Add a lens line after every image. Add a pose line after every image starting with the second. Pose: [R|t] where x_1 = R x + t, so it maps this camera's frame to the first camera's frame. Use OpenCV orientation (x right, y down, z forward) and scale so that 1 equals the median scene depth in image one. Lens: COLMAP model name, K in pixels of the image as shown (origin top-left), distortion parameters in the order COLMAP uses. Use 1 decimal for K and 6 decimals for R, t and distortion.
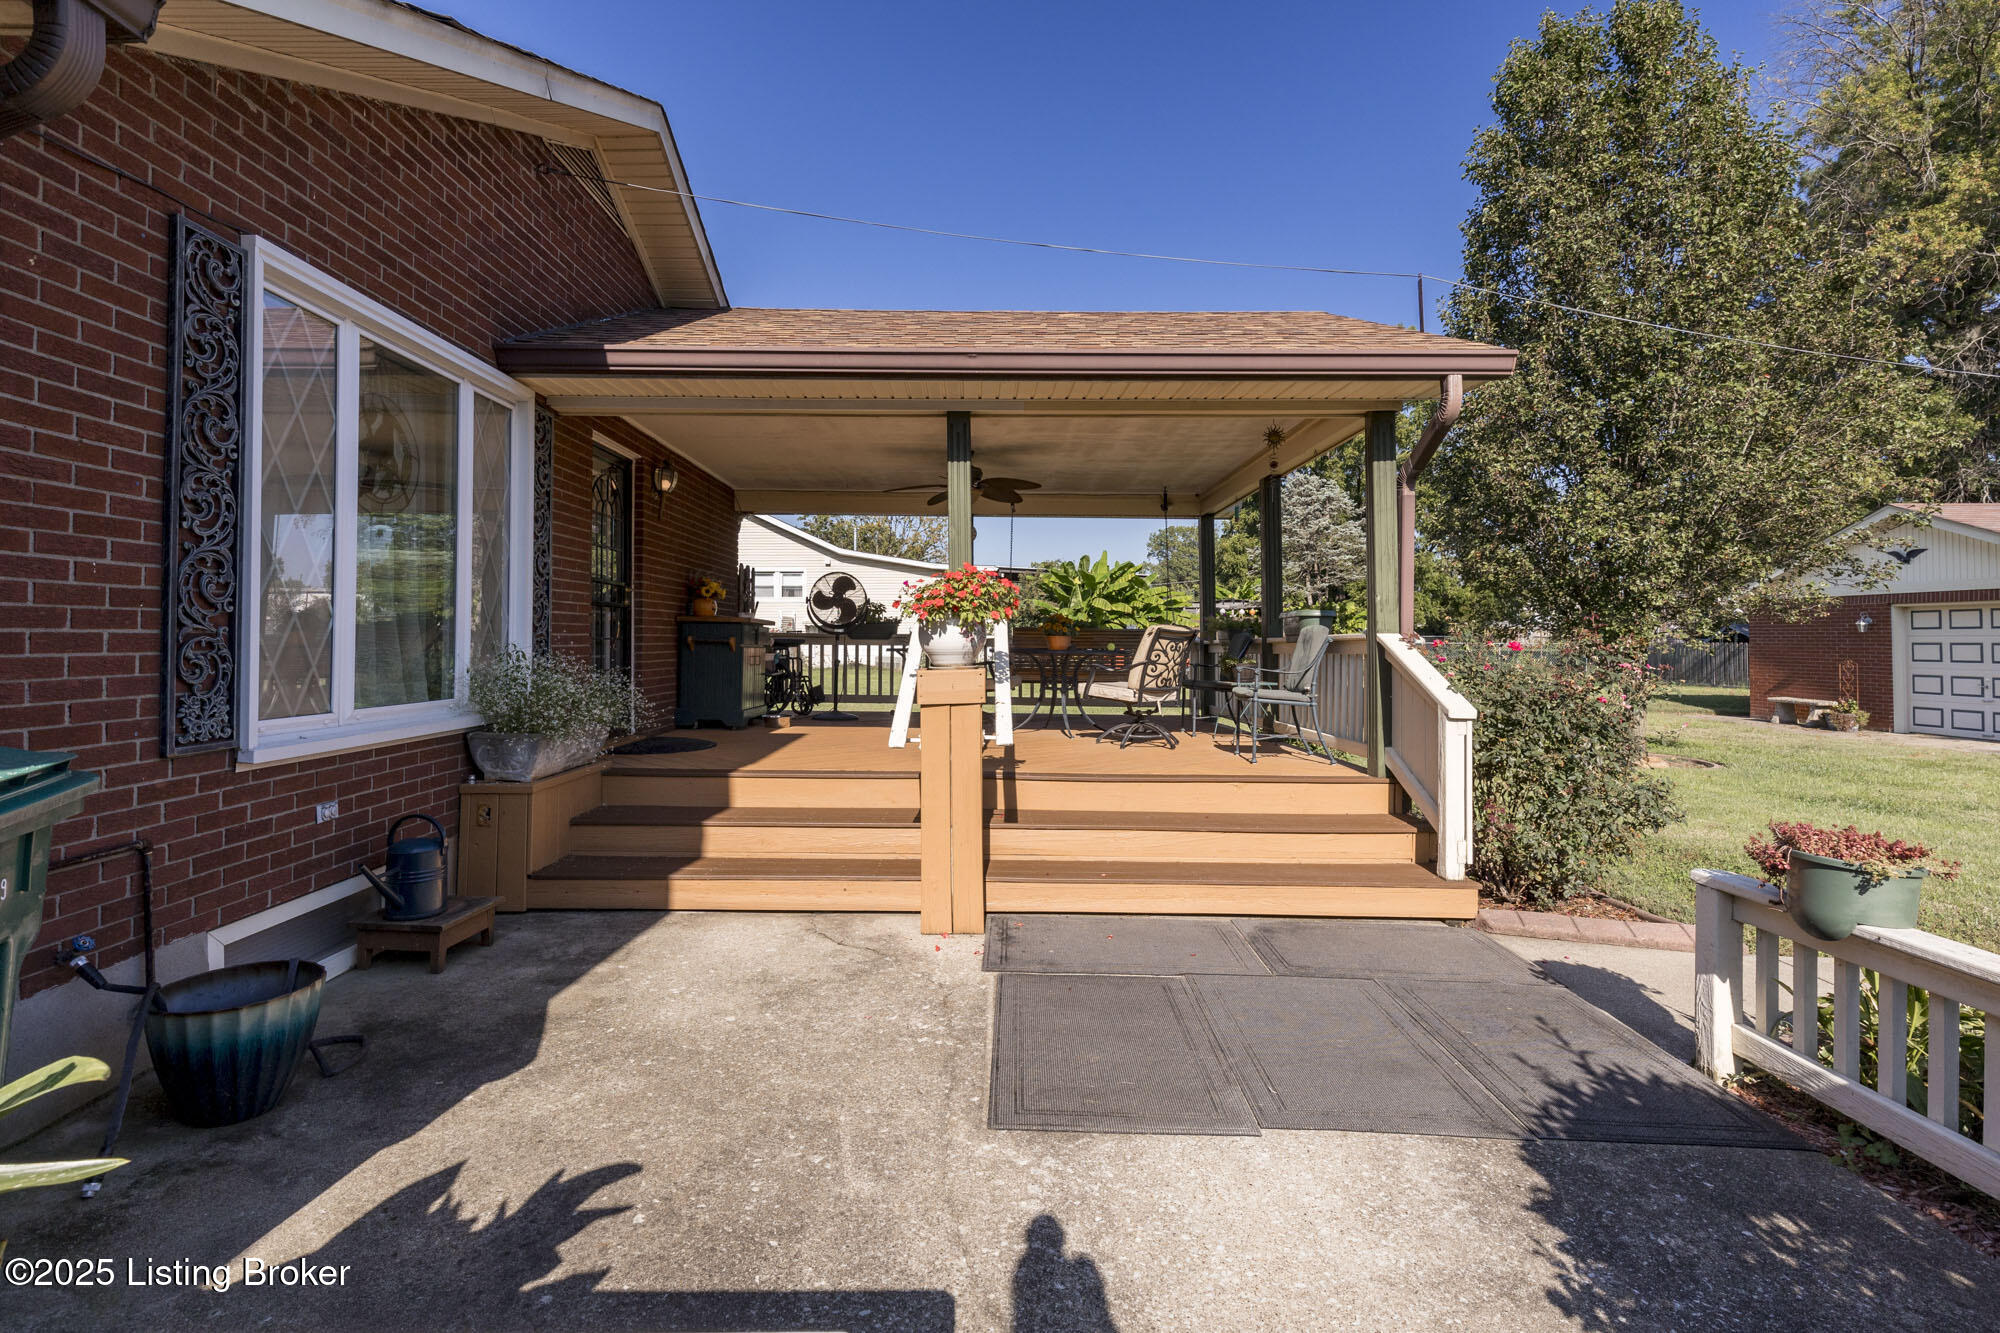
lens RADIAL K [[907.1, 0, 991.8], [0, 907.1, 605.2], [0, 0, 1]] dist [0.000397, 0.001456]
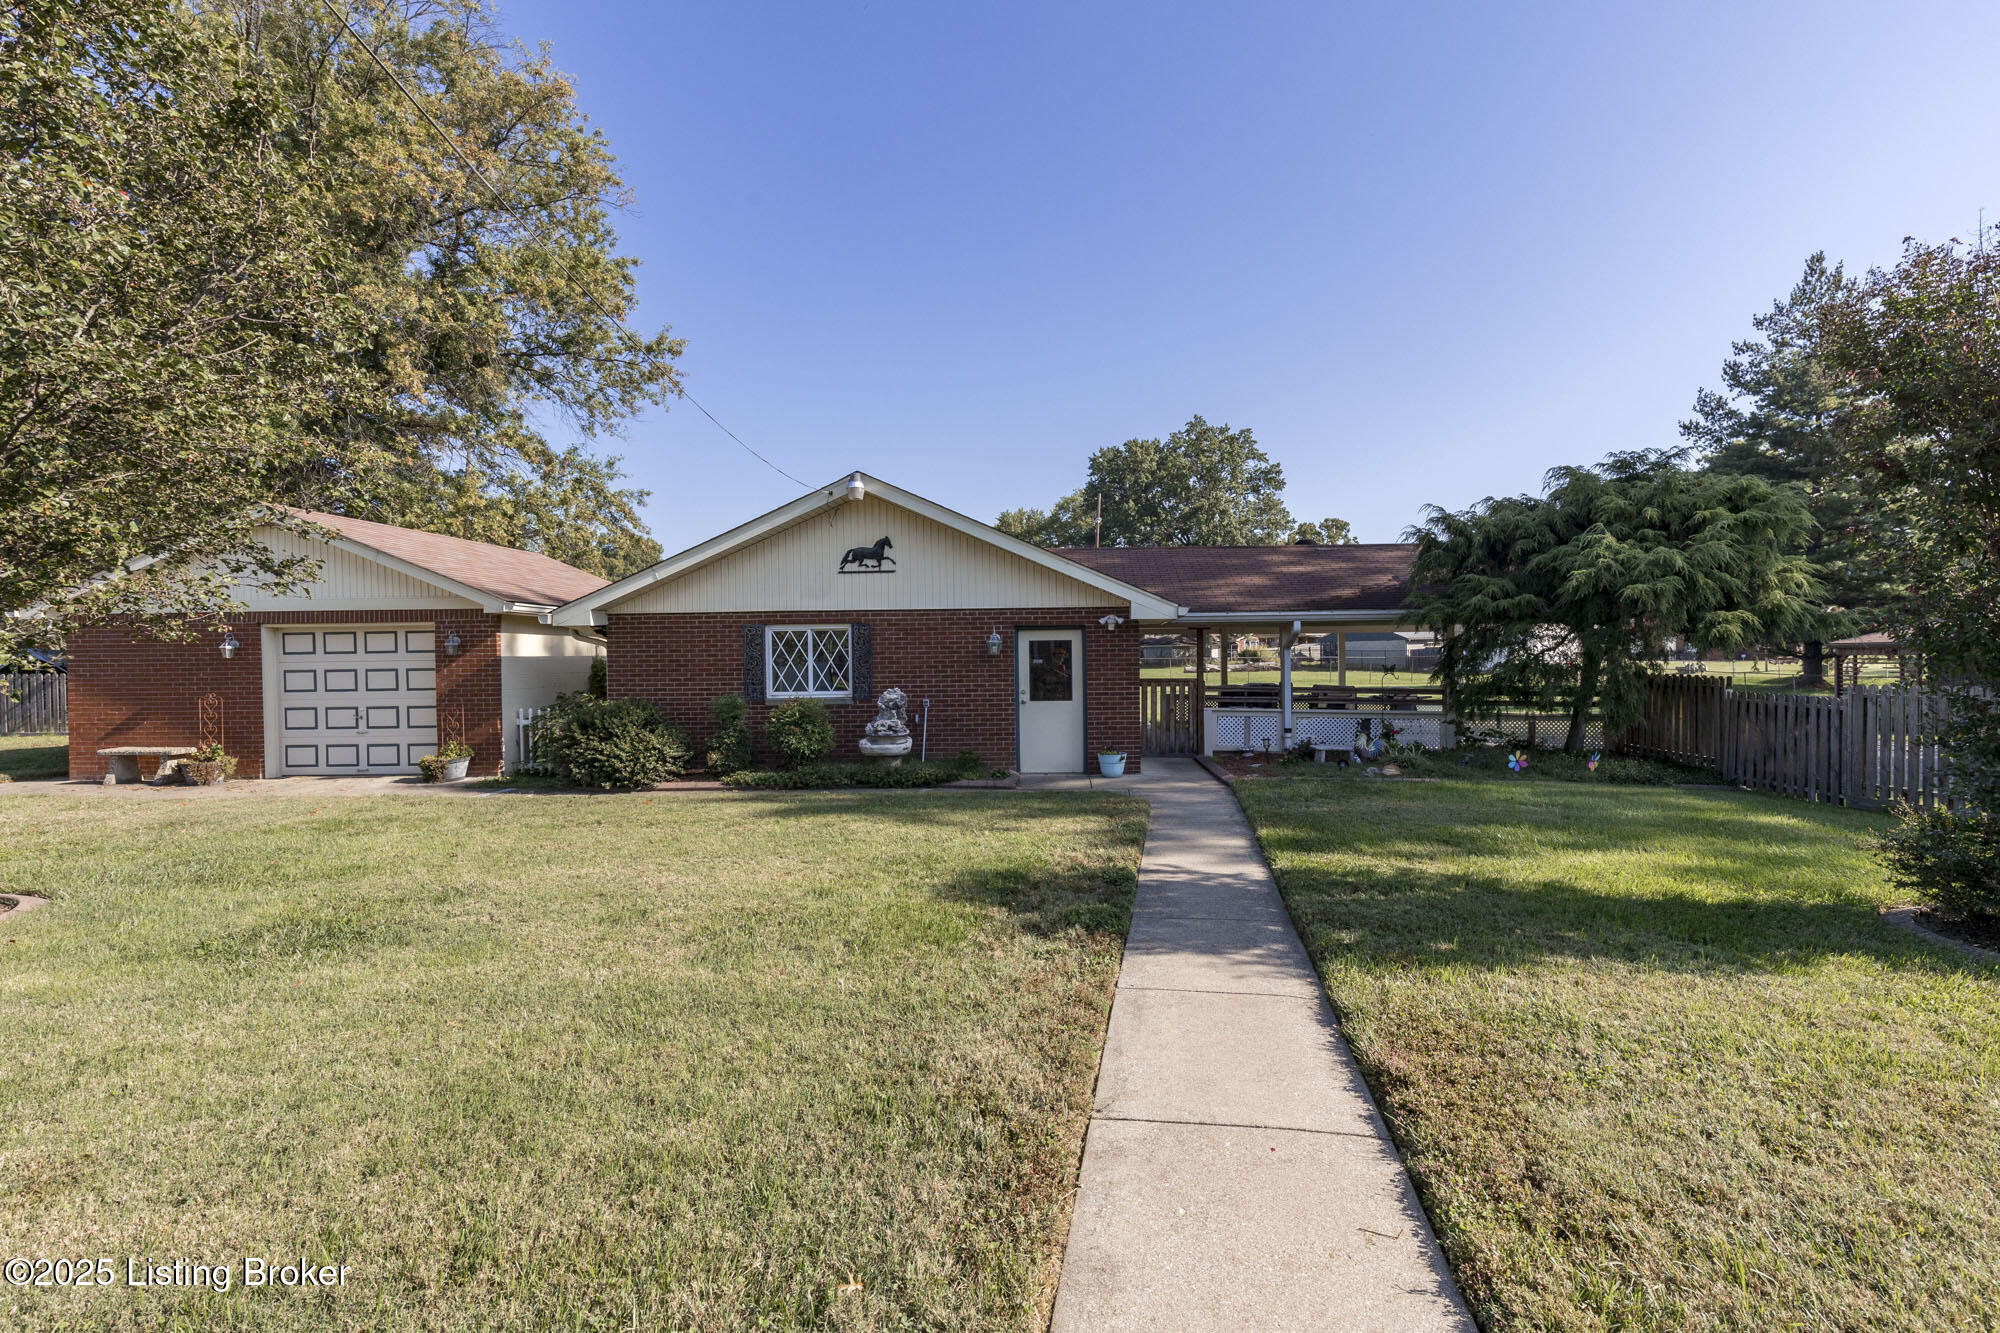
lens RADIAL K [[907.1, 0, 1031.2], [0, 907.1, 682.1], [0, 0, 1]] dist [0.000397, 0.001456]
pose [[0.050632, -0.029980, 0.998267, 0.197322], [-0.025672, 0.999180, 0.031310, 0.007675], [-0.998387, -0.027213, 0.049820, 0.256403]]
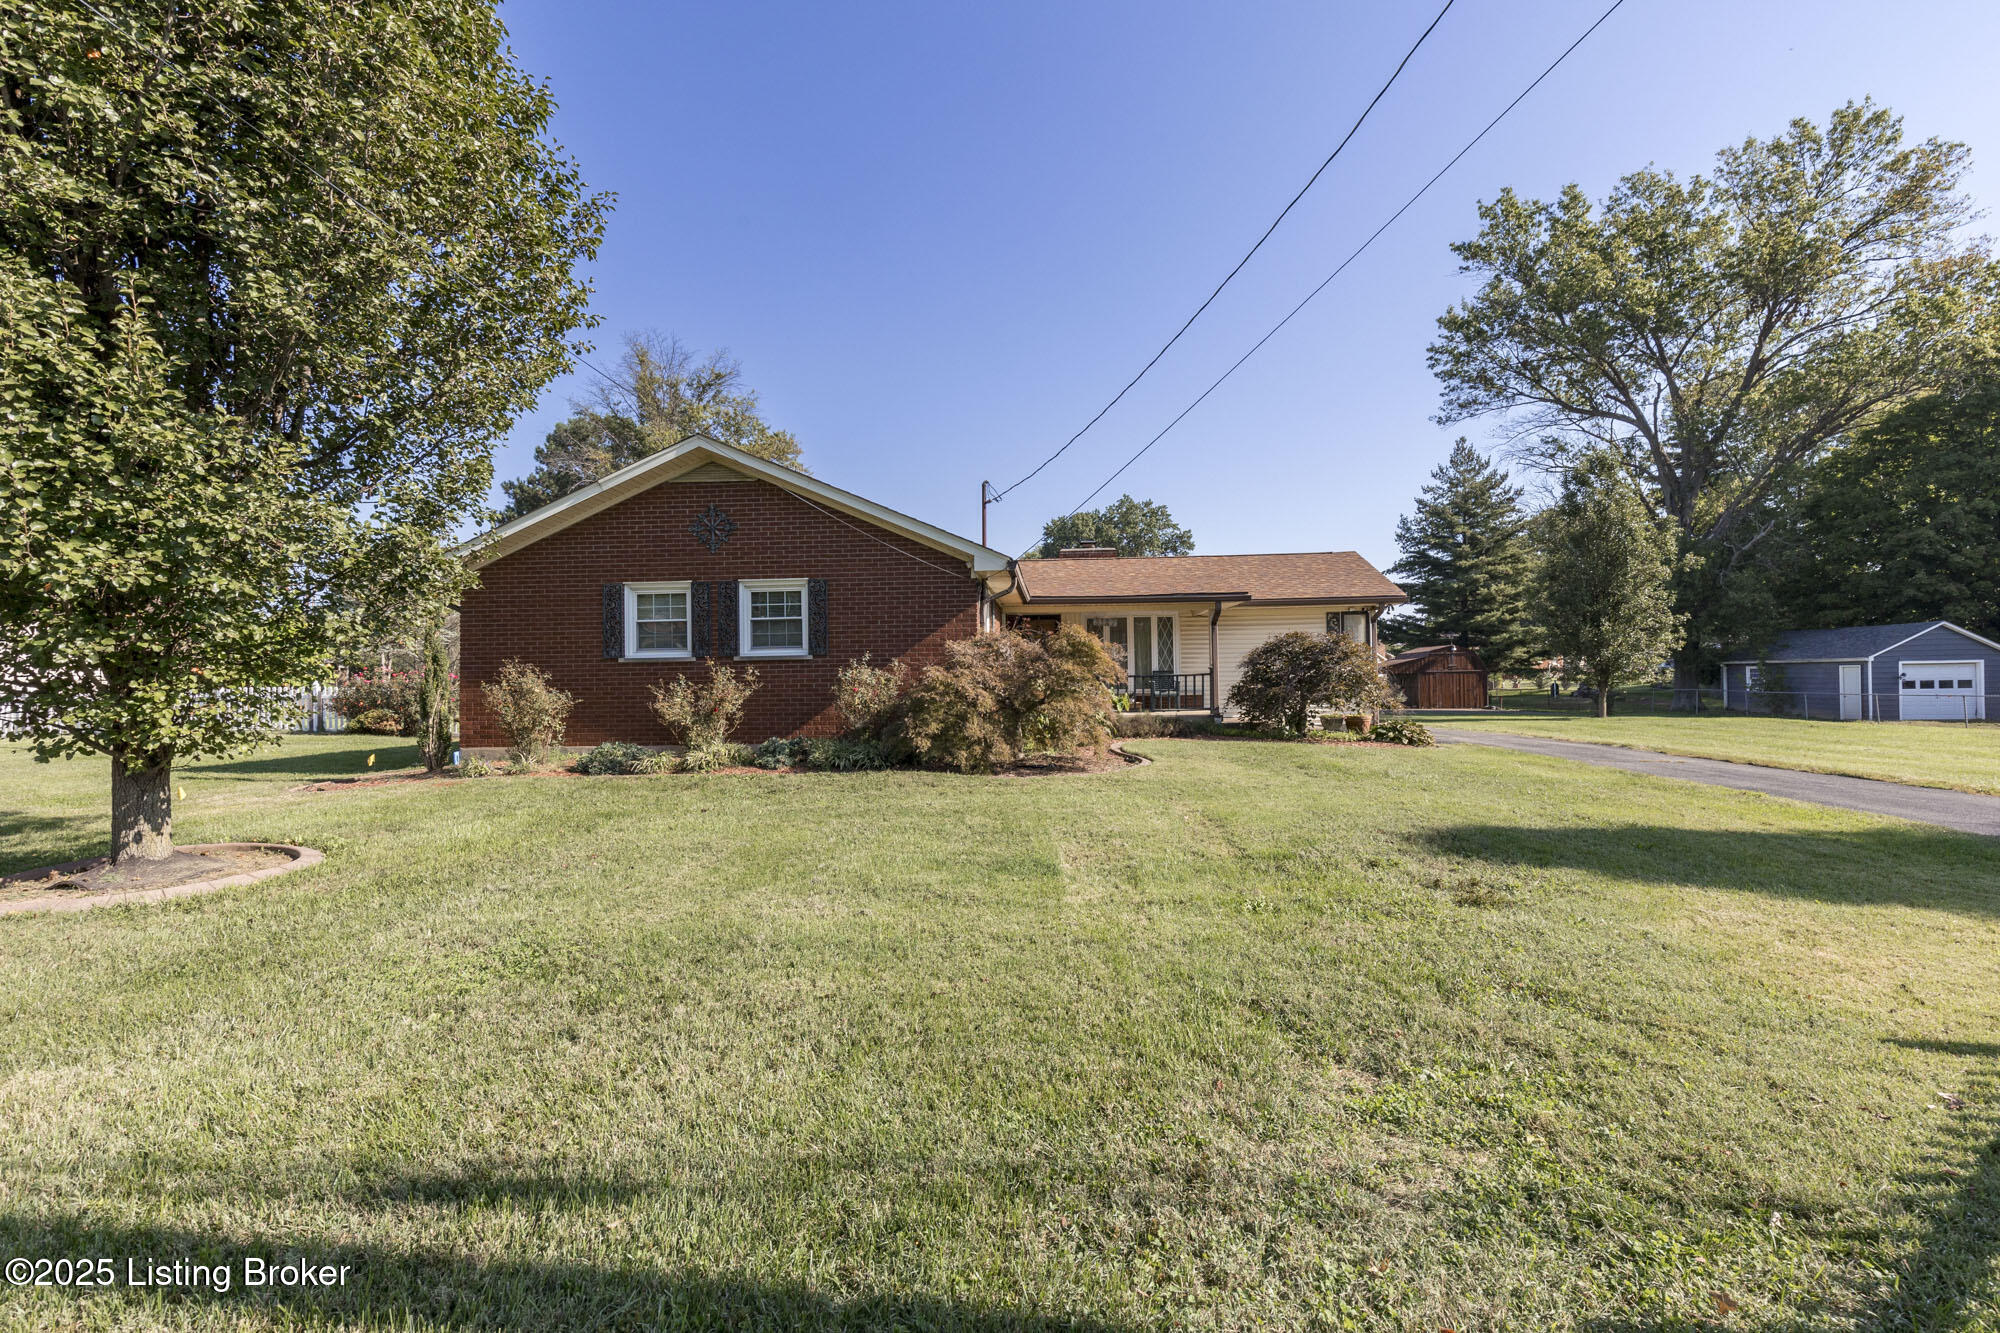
lens RADIAL K [[907.1, 0, 998.1], [0, 907.1, 669.2], [0, 0, 1]] dist [0.000397, 0.001456]
pose [[0.064544, 0.010529, 0.997859, -1.612758], [-0.024634, 0.999656, -0.008955, 0.000053], [-0.997611, -0.024003, 0.064781, 0.048569]]
